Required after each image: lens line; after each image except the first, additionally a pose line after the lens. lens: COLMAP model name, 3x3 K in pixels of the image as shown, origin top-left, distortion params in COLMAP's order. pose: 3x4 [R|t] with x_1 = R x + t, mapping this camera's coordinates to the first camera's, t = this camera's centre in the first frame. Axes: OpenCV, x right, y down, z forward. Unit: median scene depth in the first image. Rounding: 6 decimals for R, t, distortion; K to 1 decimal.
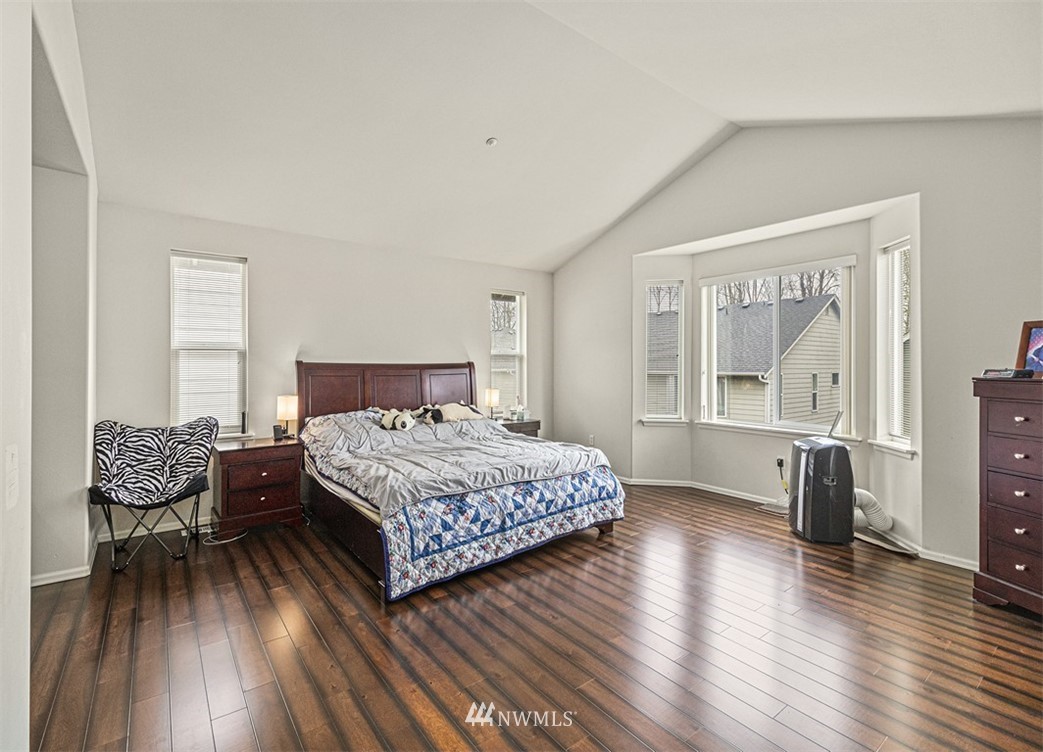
lens RADIAL K [[484.7, 0, 518.3], [0, 484.7, 367.2], [0, 0, 1]] dist [-0.005851, 0.002295]
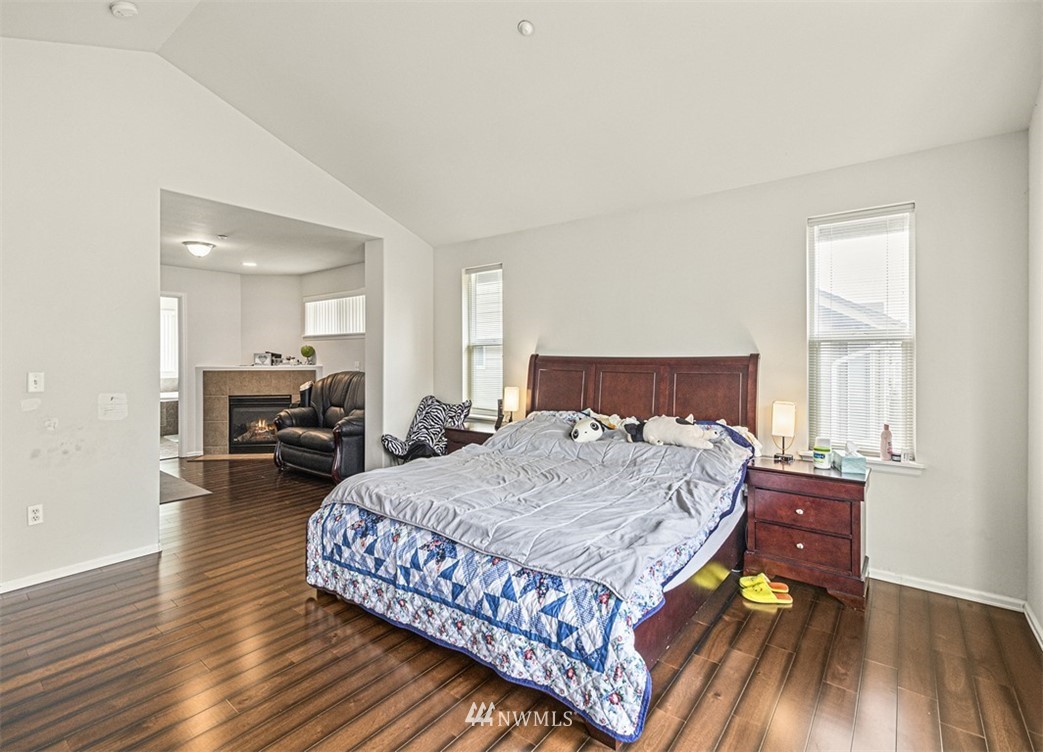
lens RADIAL K [[484.7, 0, 511.1], [0, 484.7, 362.1], [0, 0, 1]] dist [-0.005851, 0.002295]
pose [[0.240668, 0.012088, -0.970532, 0.629191], [-0.006509, 0.999920, 0.010840, -0.008975], [0.970586, 0.003708, 0.240728, 0.868266]]
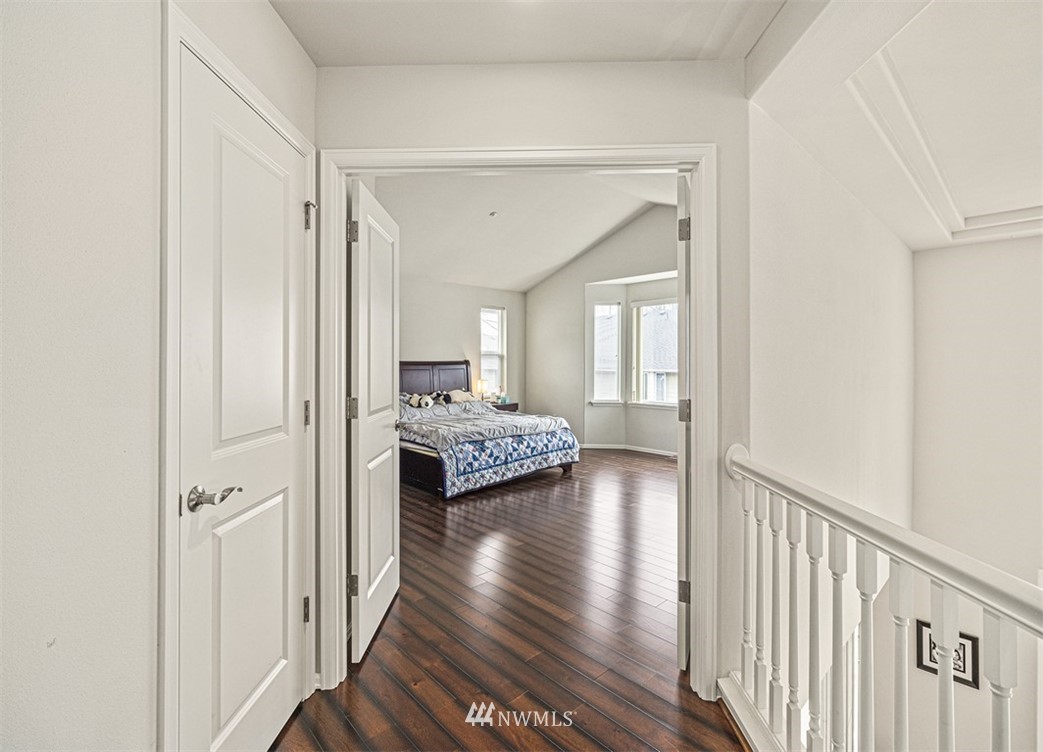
lens RADIAL K [[484.7, 0, 518.3], [0, 484.7, 366.9], [0, 0, 1]] dist [-0.005851, 0.002295]
pose [[0.995575, 0.001039, 0.093964, -0.126774], [-0.001343, 0.999994, 0.003175, 0.006011], [-0.093960, -0.003287, 0.995571, -0.548480]]
